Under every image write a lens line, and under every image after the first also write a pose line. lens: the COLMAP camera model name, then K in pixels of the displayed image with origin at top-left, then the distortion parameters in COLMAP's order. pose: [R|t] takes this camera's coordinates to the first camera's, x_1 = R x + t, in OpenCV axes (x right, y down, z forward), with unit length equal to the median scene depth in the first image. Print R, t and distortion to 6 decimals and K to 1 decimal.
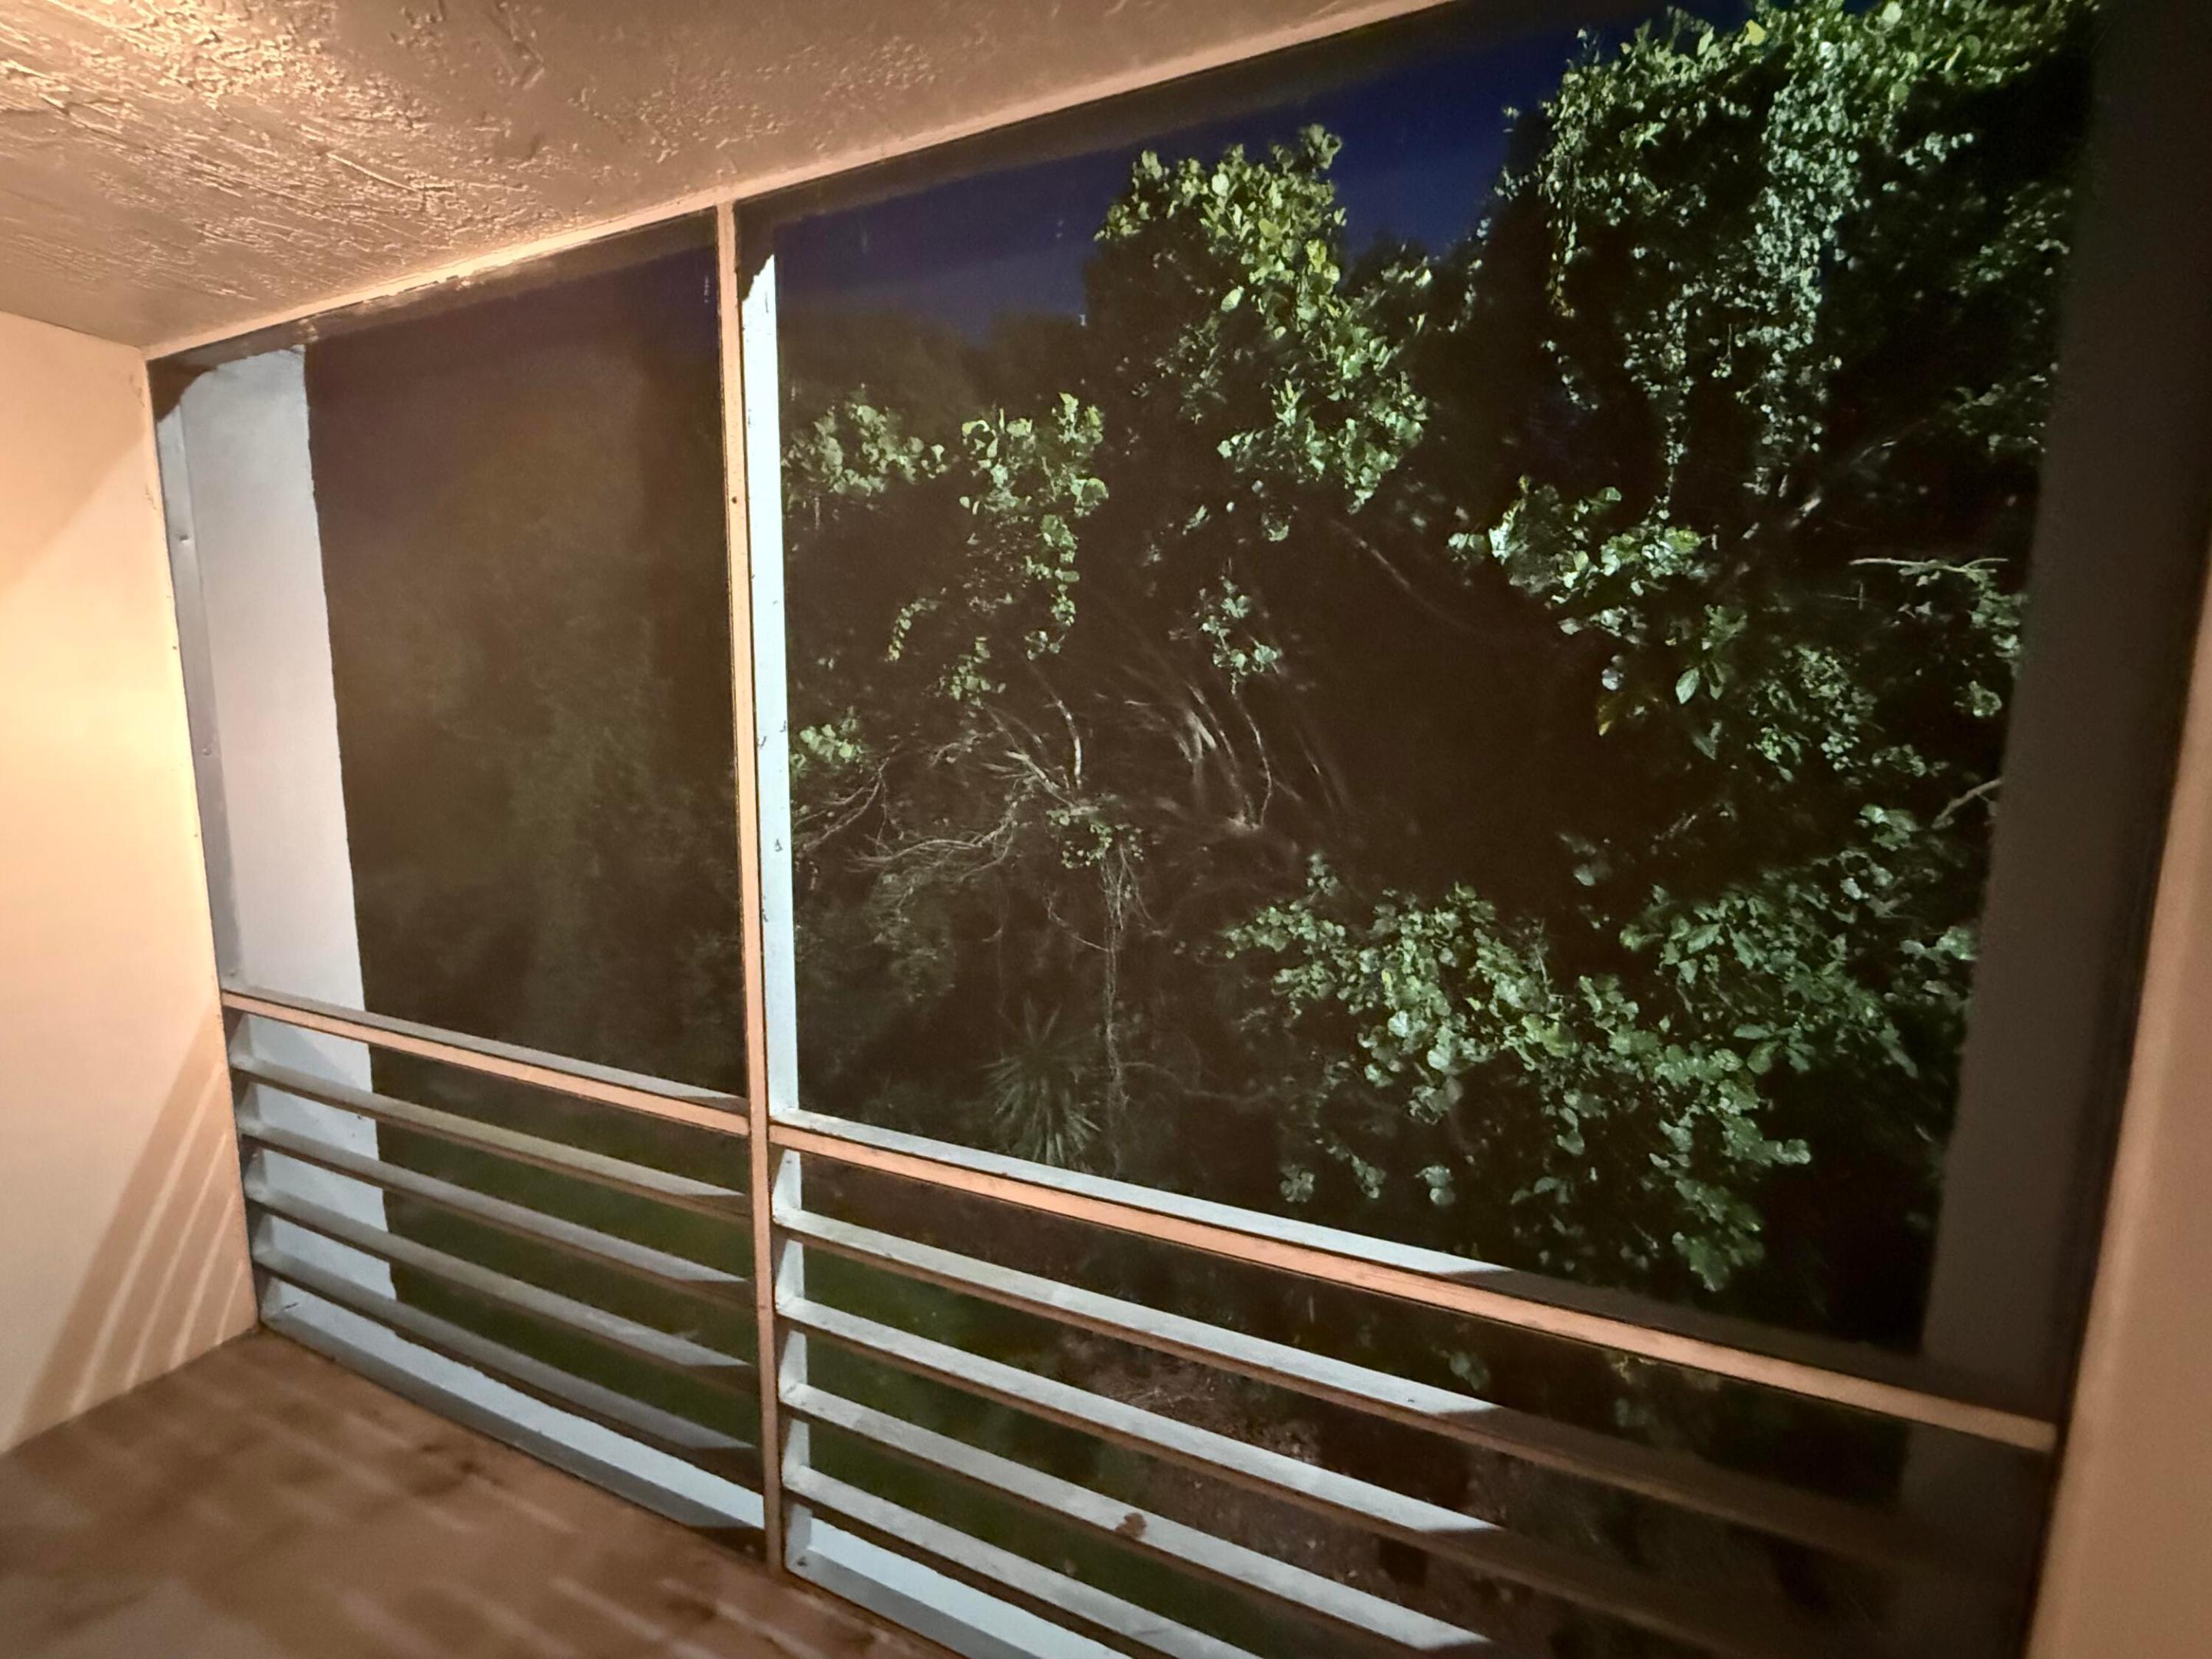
lens RADIAL K [[881.1, 0, 1106.4], [0, 881.1, 830.2], [0, 0, 1]] dist [-0.001562, -0.000147]
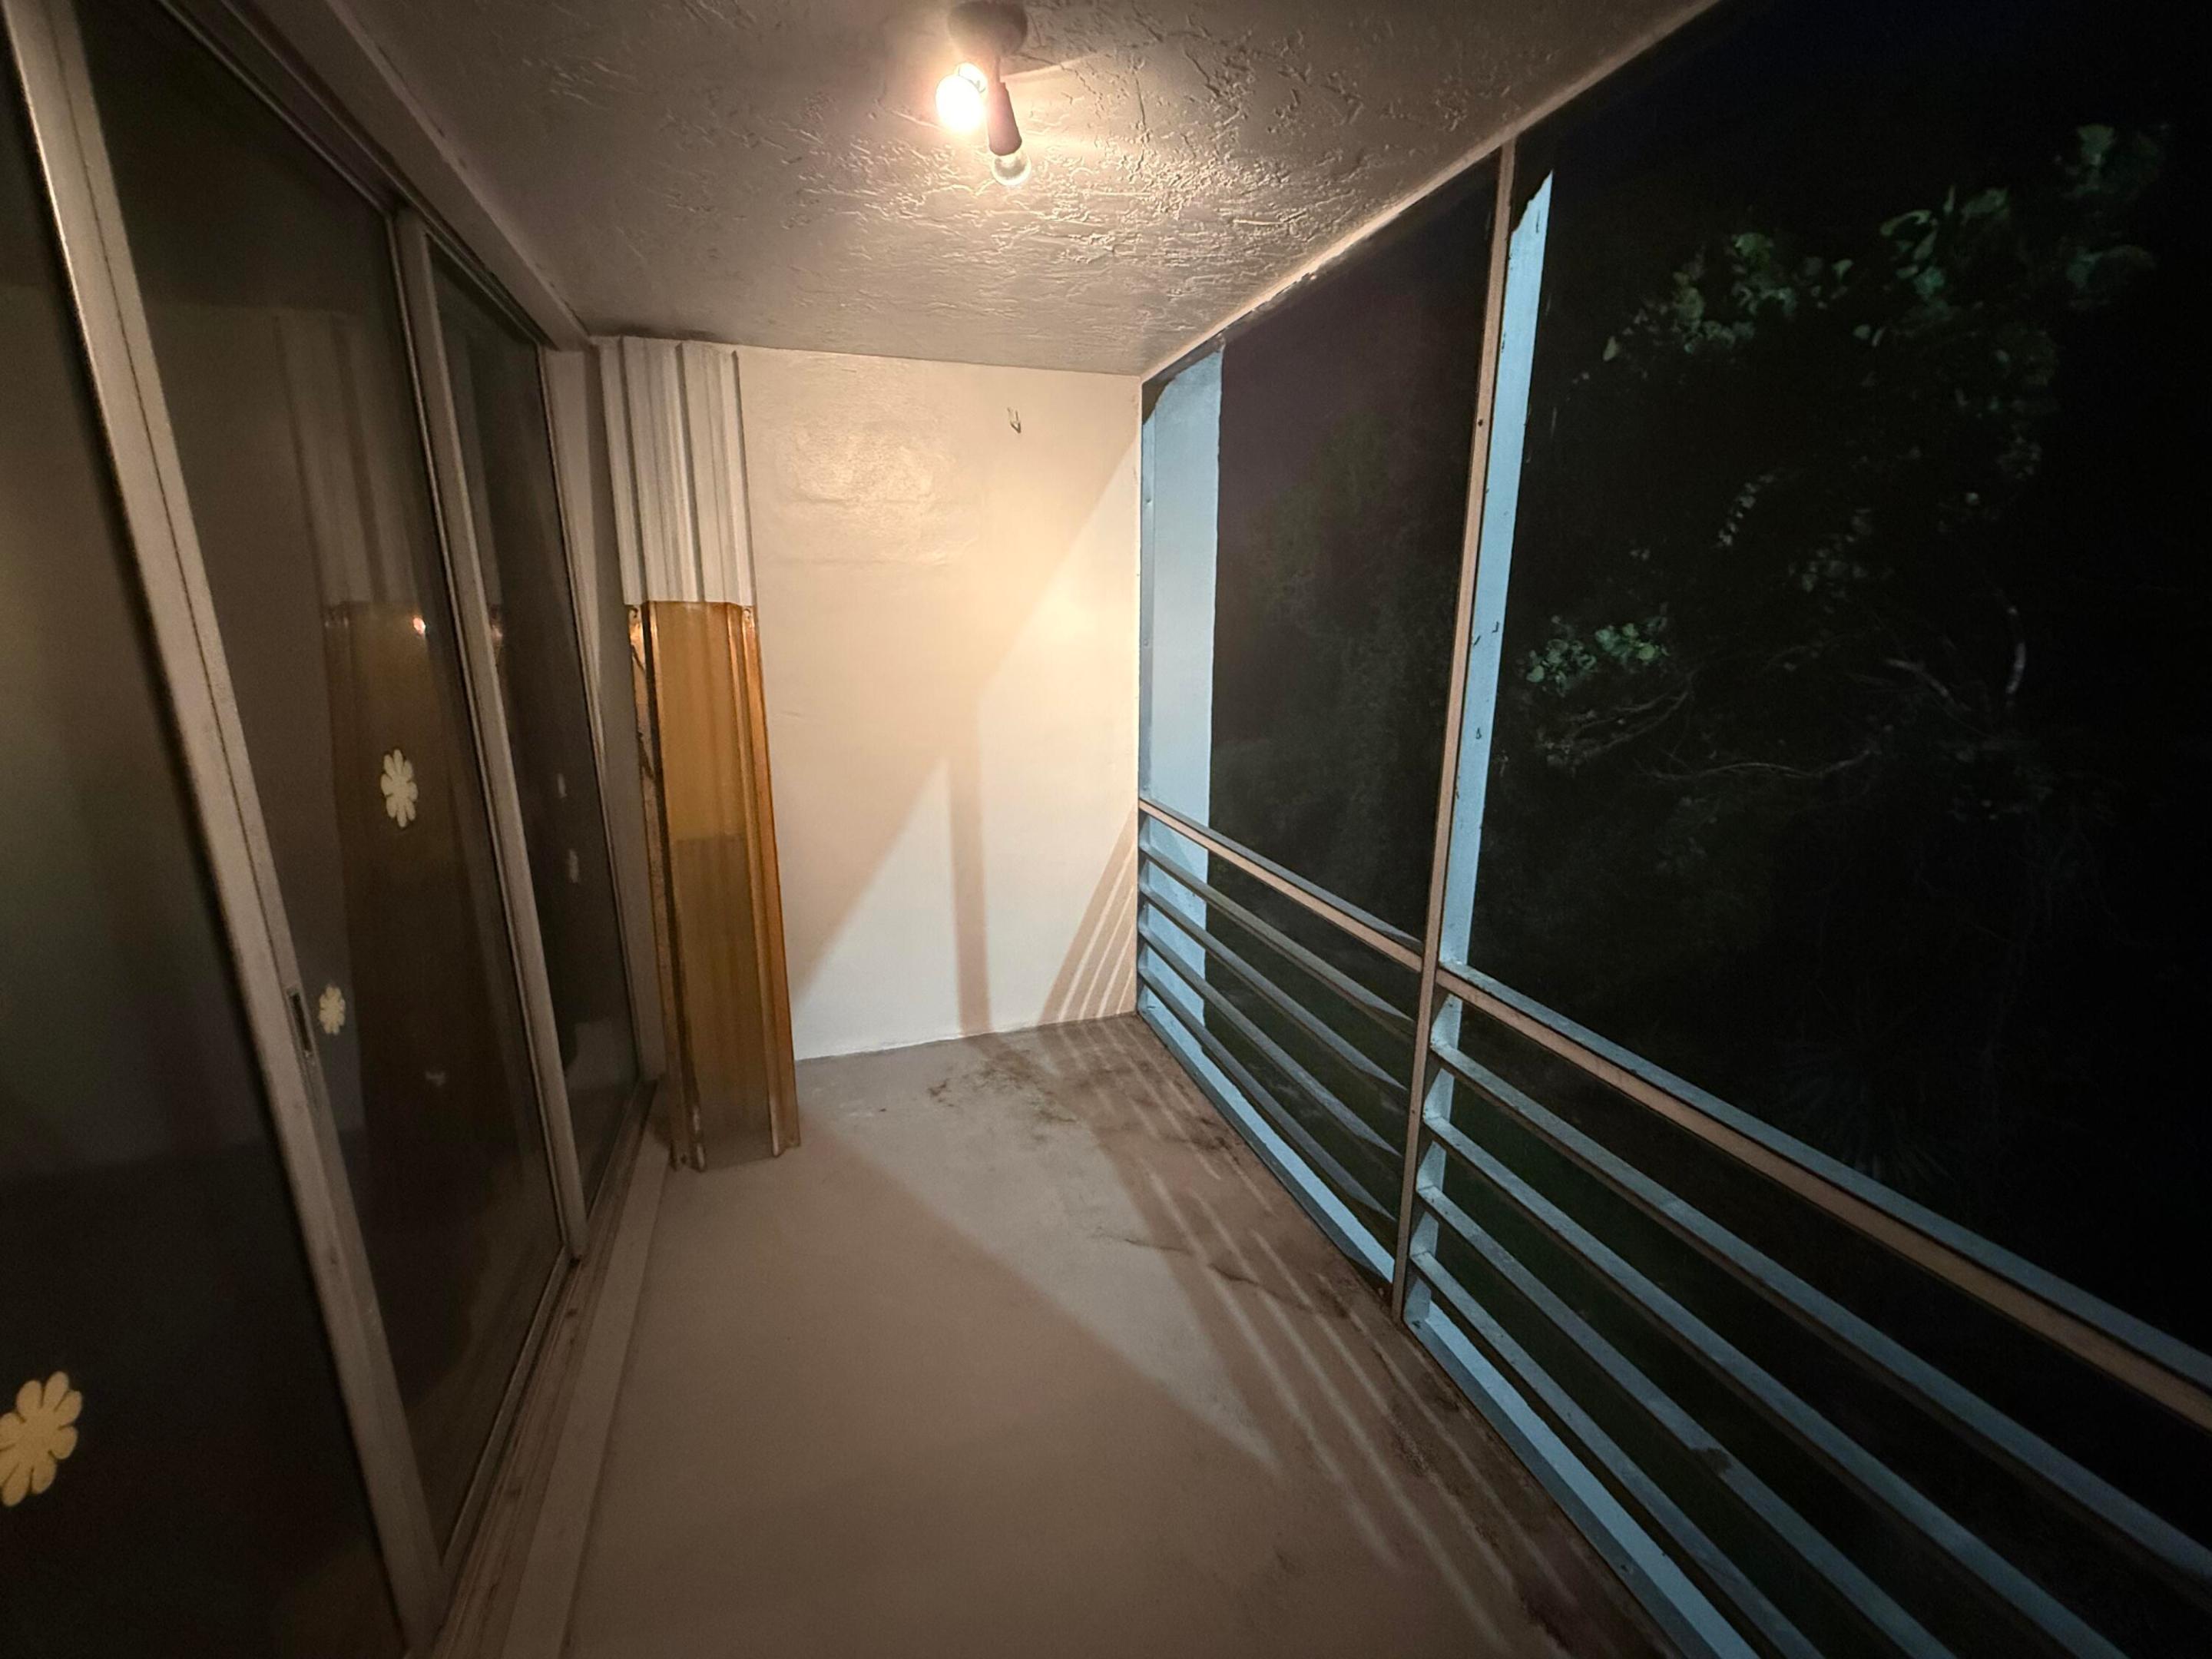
lens RADIAL K [[881.1, 0, 1106.4], [0, 881.1, 830.2], [0, 0, 1]] dist [-0.001562, -0.000147]
pose [[0.655217, 0.169040, -0.736286, 0.127456], [-0.086132, 0.985004, 0.149493, 0.008781], [0.750515, -0.034532, 0.659951, -0.086662]]
